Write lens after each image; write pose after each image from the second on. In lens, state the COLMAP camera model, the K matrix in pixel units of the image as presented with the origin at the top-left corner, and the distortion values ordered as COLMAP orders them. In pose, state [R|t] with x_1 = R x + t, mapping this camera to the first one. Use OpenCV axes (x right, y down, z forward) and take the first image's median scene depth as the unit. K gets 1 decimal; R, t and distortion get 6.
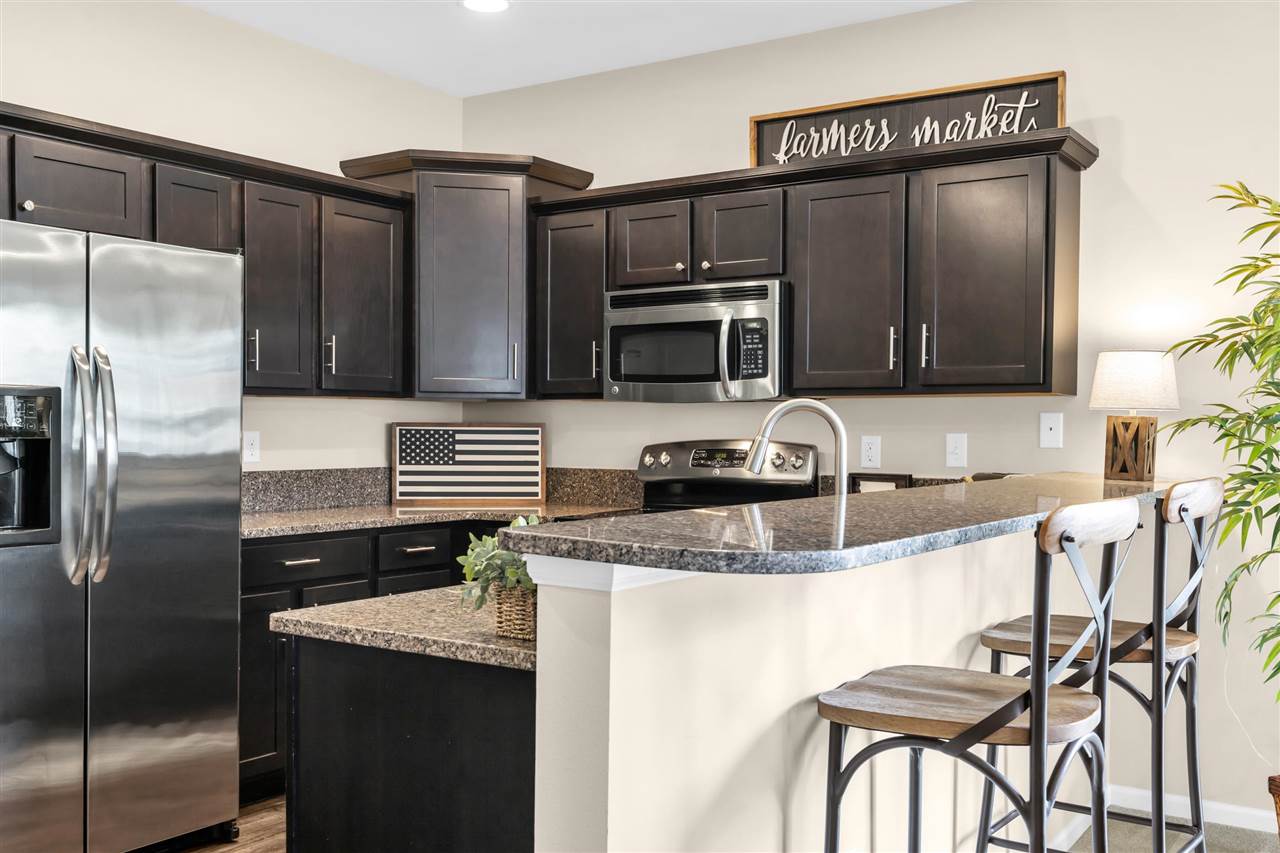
lens RADIAL K [[1221.7, 0, 644.3], [0, 1221.7, 452.2], [0, 0, 1]] dist [0.006756, 0.000000]
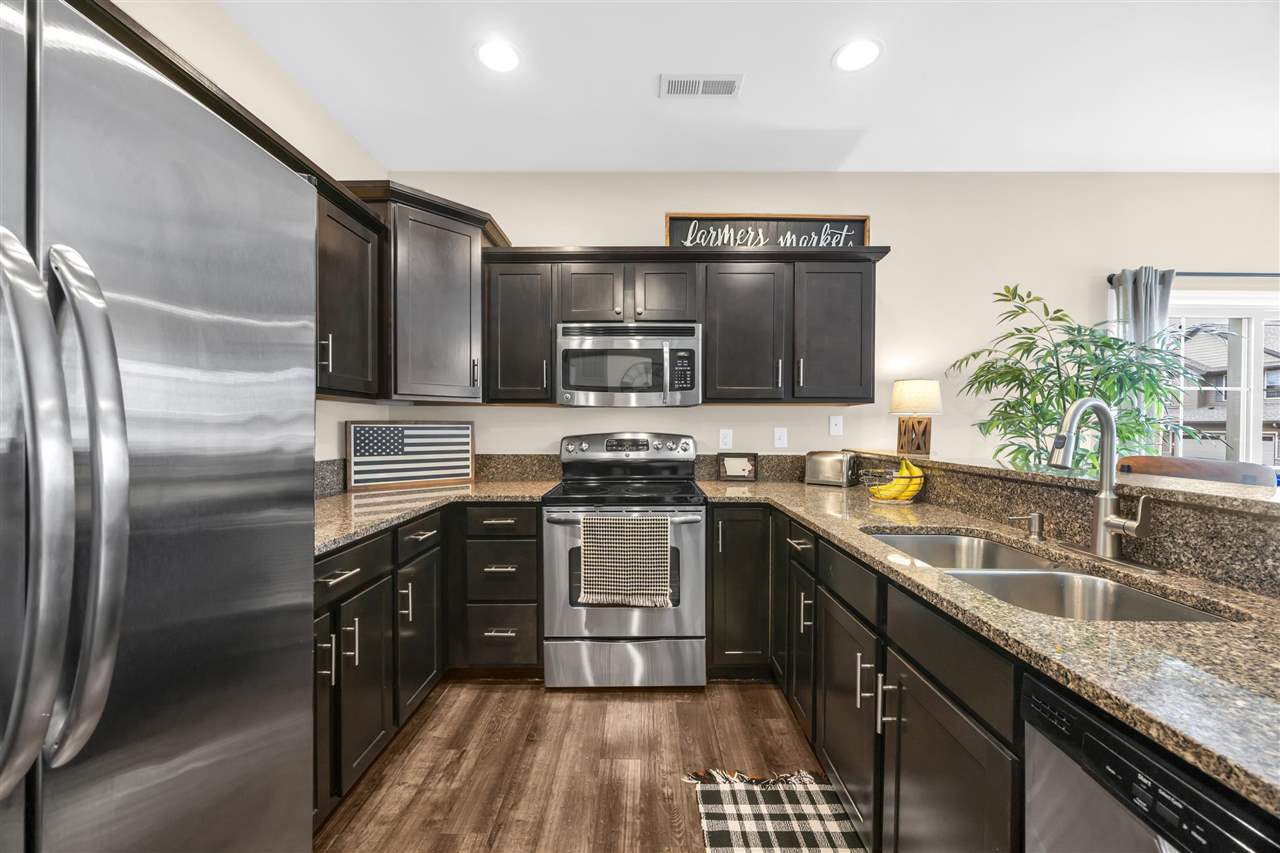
lens RADIAL K [[490.3, 0, 645.9], [0, 490.3, 431.8], [0, 0, 1]] dist [-0.003616, -0.000290]
pose [[0.831320, -0.012072, 0.555664, -0.280770], [0.013916, 0.999903, 0.000905, -0.012603], [-0.555621, 0.006980, 0.831407, 0.555806]]
